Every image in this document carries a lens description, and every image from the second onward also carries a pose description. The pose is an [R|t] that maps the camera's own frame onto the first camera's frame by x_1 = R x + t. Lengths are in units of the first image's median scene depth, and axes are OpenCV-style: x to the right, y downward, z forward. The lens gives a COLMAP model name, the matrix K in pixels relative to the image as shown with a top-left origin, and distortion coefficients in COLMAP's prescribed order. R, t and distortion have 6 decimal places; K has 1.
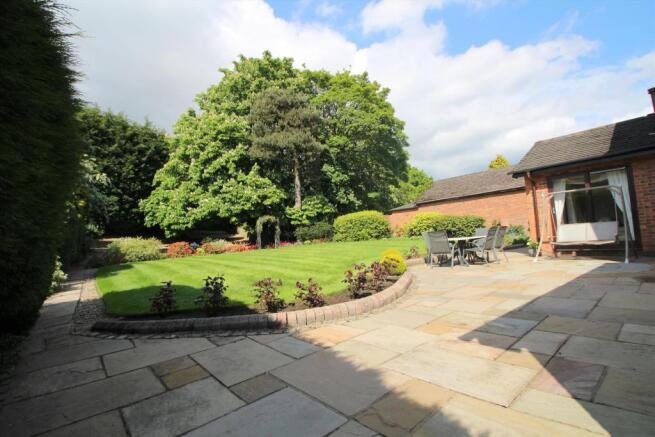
lens RADIAL K [[304.2, 0, 329.6], [0, 304.2, 213.3], [0, 0, 1]] dist [-0.000256, -0.000438]
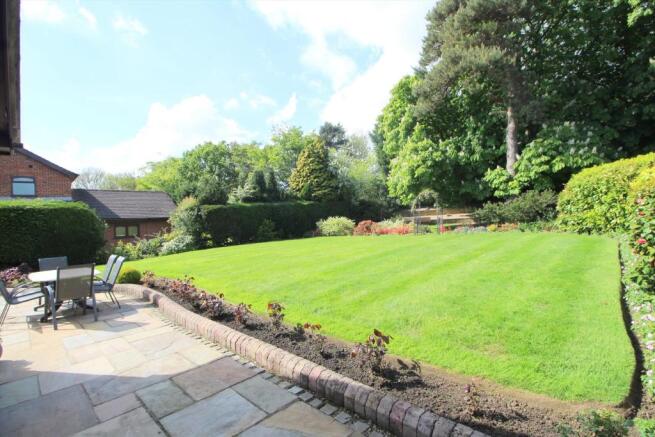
lens RADIAL K [[304.2, 0, 329.6], [0, 304.2, 213.3], [0, 0, 1]] dist [-0.000256, -0.000438]
pose [[0.122871, 0.034193, -0.991833, 0.457480], [0.119253, 0.991656, 0.048961, -0.001333], [0.985232, -0.124295, 0.117768, 0.573198]]
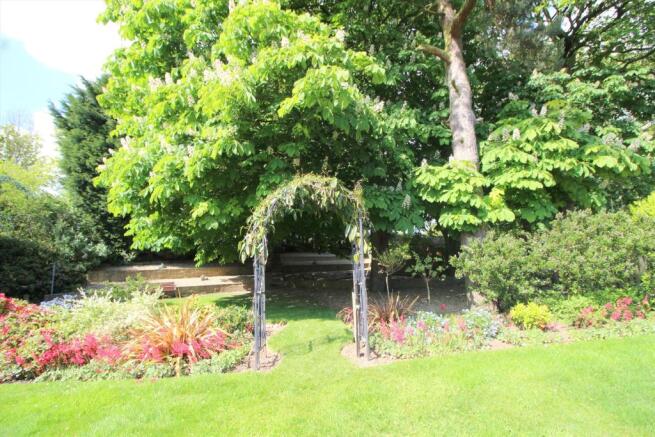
lens RADIAL K [[304.2, 0, 329.6], [0, 304.2, 213.3], [0, 0, 1]] dist [-0.000256, -0.000438]
pose [[0.857443, -0.071804, -0.509545, -0.074095], [0.032685, 0.995817, -0.085328, 0.043389], [0.513540, 0.056510, 0.856203, 0.720482]]
